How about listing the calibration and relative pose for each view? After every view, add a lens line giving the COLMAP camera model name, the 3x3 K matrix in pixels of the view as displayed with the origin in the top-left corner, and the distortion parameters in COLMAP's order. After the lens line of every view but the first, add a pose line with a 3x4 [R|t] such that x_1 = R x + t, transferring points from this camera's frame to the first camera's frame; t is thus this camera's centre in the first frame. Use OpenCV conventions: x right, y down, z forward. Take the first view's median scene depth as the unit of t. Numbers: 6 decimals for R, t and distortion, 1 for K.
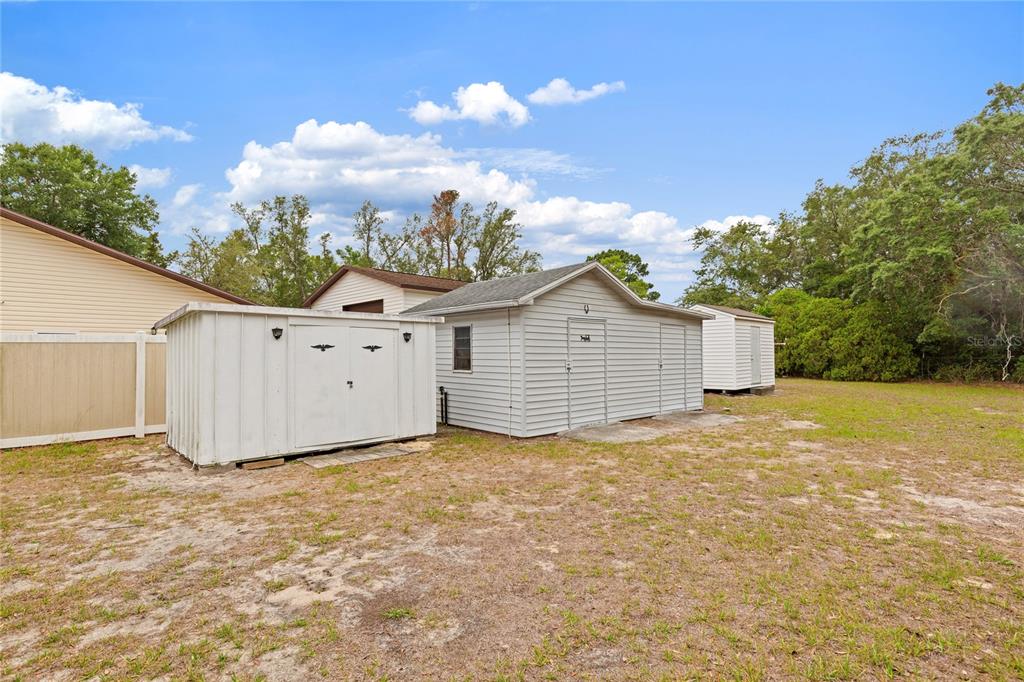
lens RADIAL K [[484.8, 0, 517.7], [0, 484.8, 345.4], [0, 0, 1]] dist [-0.000068, 0.000097]
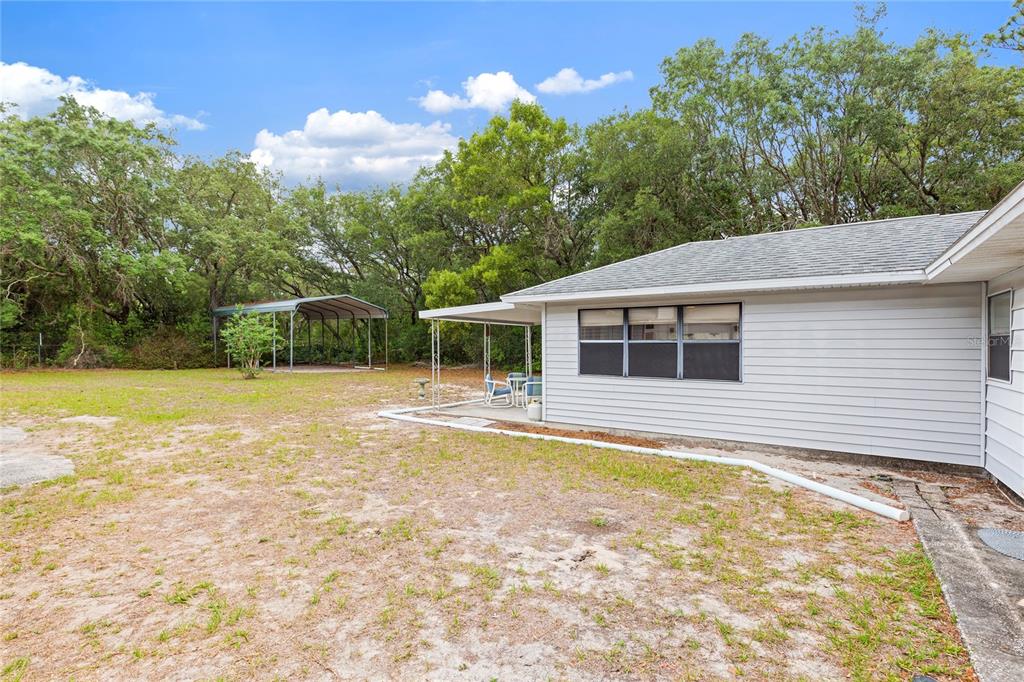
lens RADIAL K [[484.8, 0, 517.7], [0, 484.8, 345.4], [0, 0, 1]] dist [-0.000068, 0.000097]
pose [[-0.192440, -0.004335, 0.981299, -1.202423], [-0.021657, 0.999765, 0.000170, 0.029001], [-0.981070, -0.021219, -0.192488, 1.142794]]
